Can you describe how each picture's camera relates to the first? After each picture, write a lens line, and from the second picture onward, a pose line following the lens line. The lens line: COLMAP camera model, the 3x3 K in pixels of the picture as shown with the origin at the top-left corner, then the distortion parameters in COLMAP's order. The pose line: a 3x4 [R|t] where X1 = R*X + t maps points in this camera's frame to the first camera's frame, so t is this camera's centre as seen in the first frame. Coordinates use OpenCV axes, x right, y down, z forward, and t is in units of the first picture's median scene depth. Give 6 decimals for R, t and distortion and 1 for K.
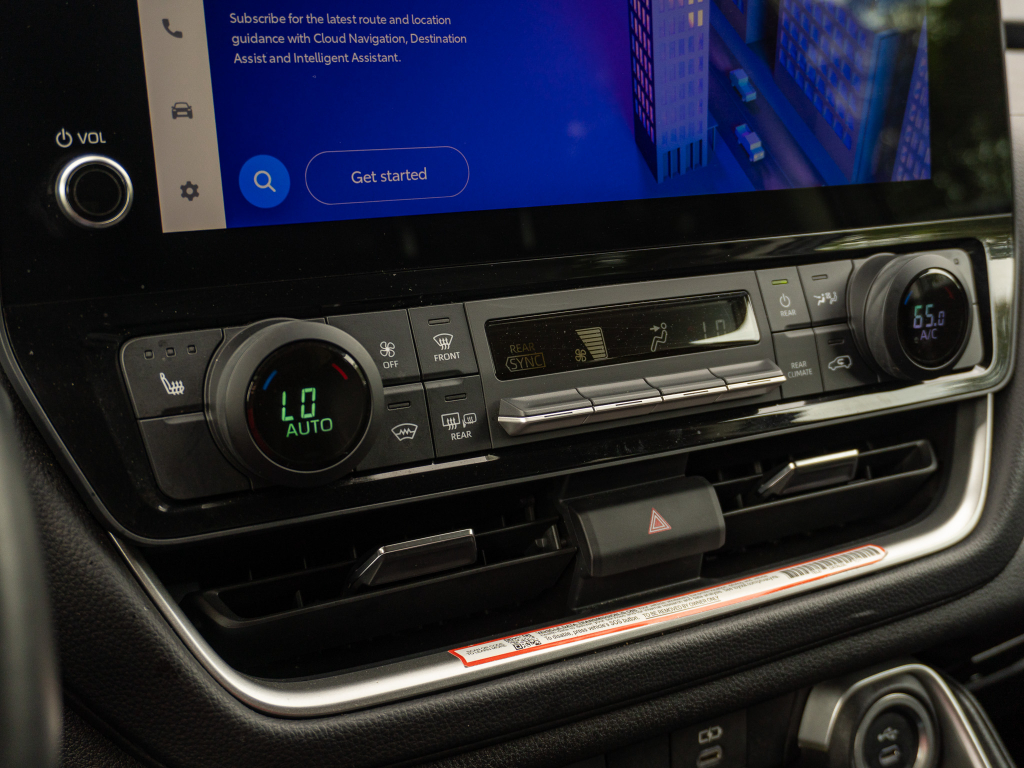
lens RADIAL K [[1277.2, 0, 512.3], [0, 1277.2, 388.5], [0, 0, 1]] dist [0.040035, 0.000000]
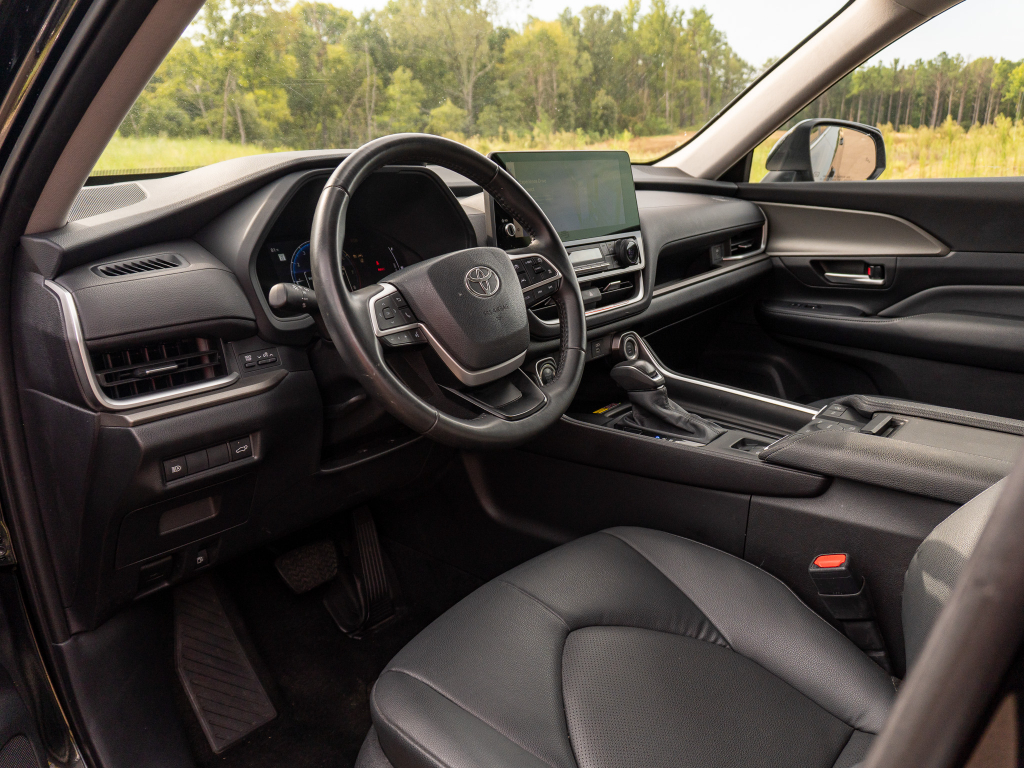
lens RADIAL K [[776.3, 0, 498.3], [0, 776.3, 389.5], [0, 0, 1]] dist [-0.022140, 0.000810]
pose [[0.948558, -0.112546, 0.295924, -1.260033], [0.106858, 0.993645, 0.035380, 0.357798], [-0.298025, -0.001938, 0.954556, -1.906351]]
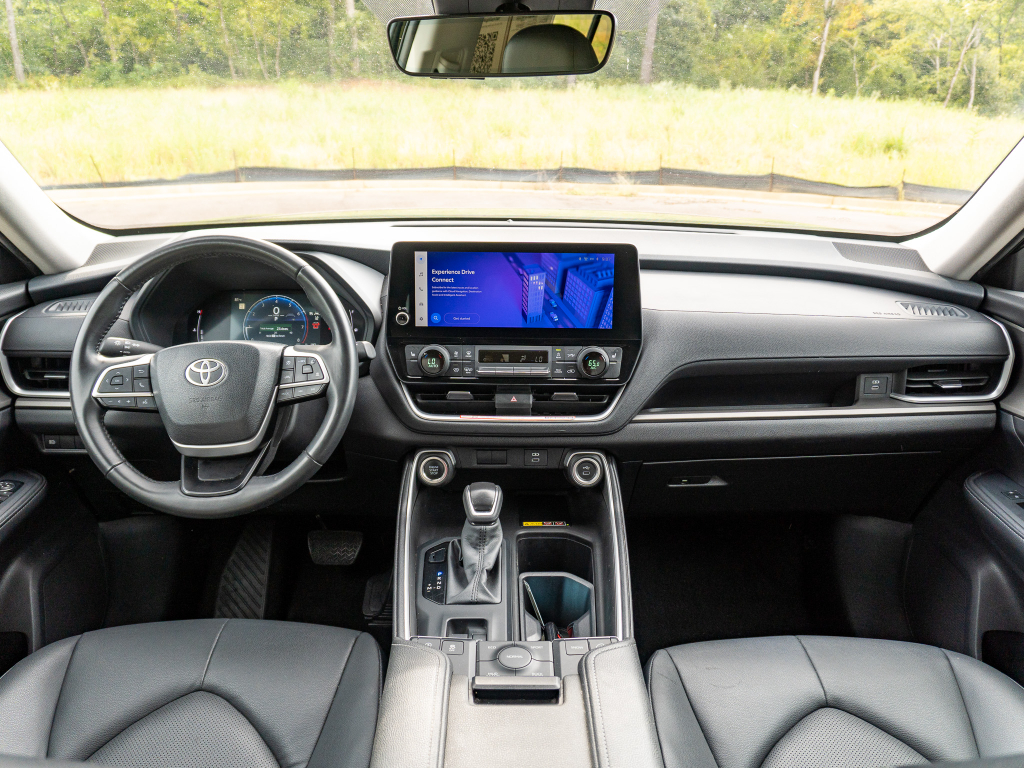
lens RADIAL K [[776.3, 0, 519.4], [0, 776.3, 384.5], [0, 0, 1]] dist [-0.022140, 0.000810]
pose [[0.869868, 0.167277, -0.464057, 1.519289], [-0.138527, 0.985728, 0.095656, -0.230516], [0.473435, -0.018924, 0.880626, -1.528925]]
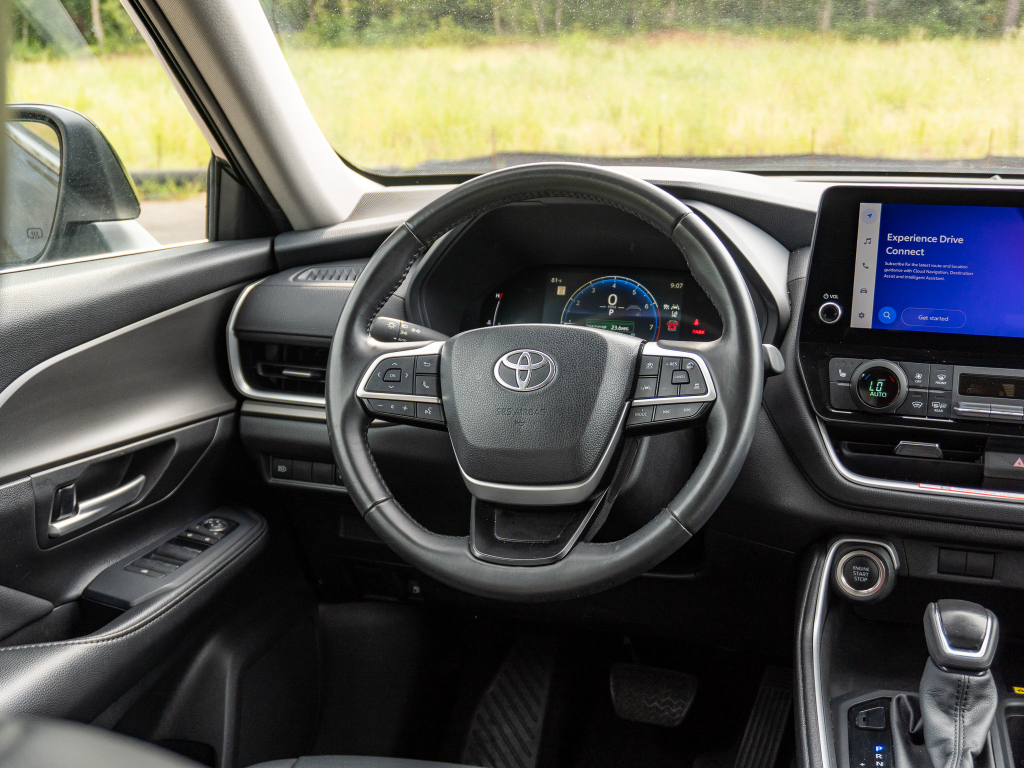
lens RADIAL K [[1180.0, 0, 509.5], [0, 1180.0, 382.0], [0, 0, 1]] dist [-0.014032, 0.000000]
pose [[0.670473, 0.177633, -0.720355, 1.201096], [-0.194119, 0.979095, 0.060759, 0.000354], [0.716089, 0.099098, 0.690939, -1.510919]]
